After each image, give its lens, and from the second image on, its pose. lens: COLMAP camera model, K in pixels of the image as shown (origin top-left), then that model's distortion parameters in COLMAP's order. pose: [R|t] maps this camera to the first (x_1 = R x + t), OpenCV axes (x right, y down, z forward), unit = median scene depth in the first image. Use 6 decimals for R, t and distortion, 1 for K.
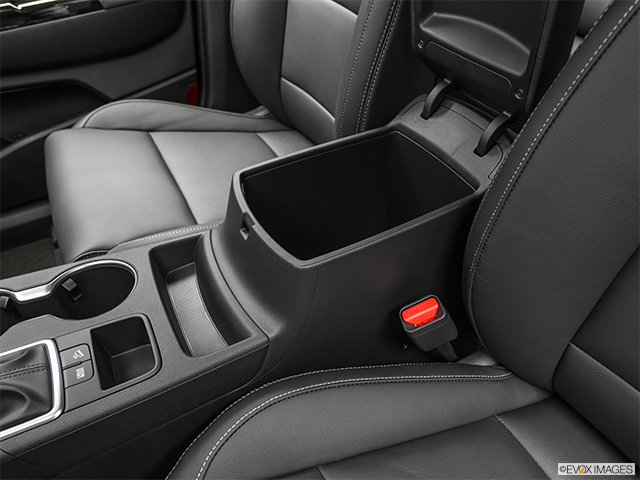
lens RADIAL K [[472.0, 0, 320.0], [0, 472.0, 240.0], [0, 0, 1]] dist [0.016949, 0.001356]
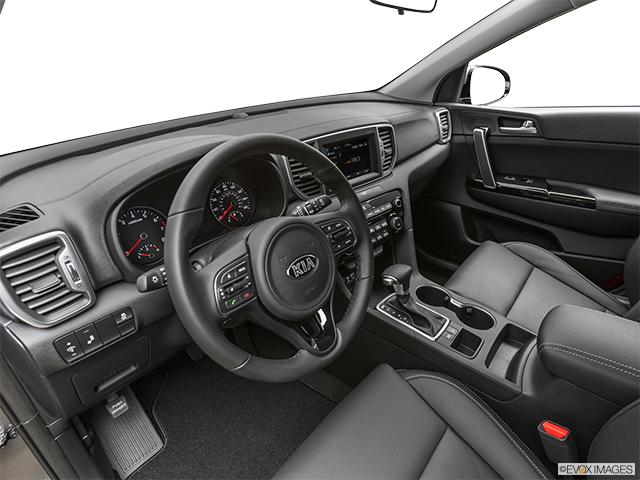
lens RADIAL K [[350.5, 0, 320.0], [0, 350.5, 240.0], [0, 0, 1]] dist [-0.002112, -0.000507]
pose [[0.380903, 0.478553, -0.791138, 0.371574], [-0.620827, 0.766448, 0.164713, 0.002774], [0.685191, 0.428421, 0.589041, -0.632441]]
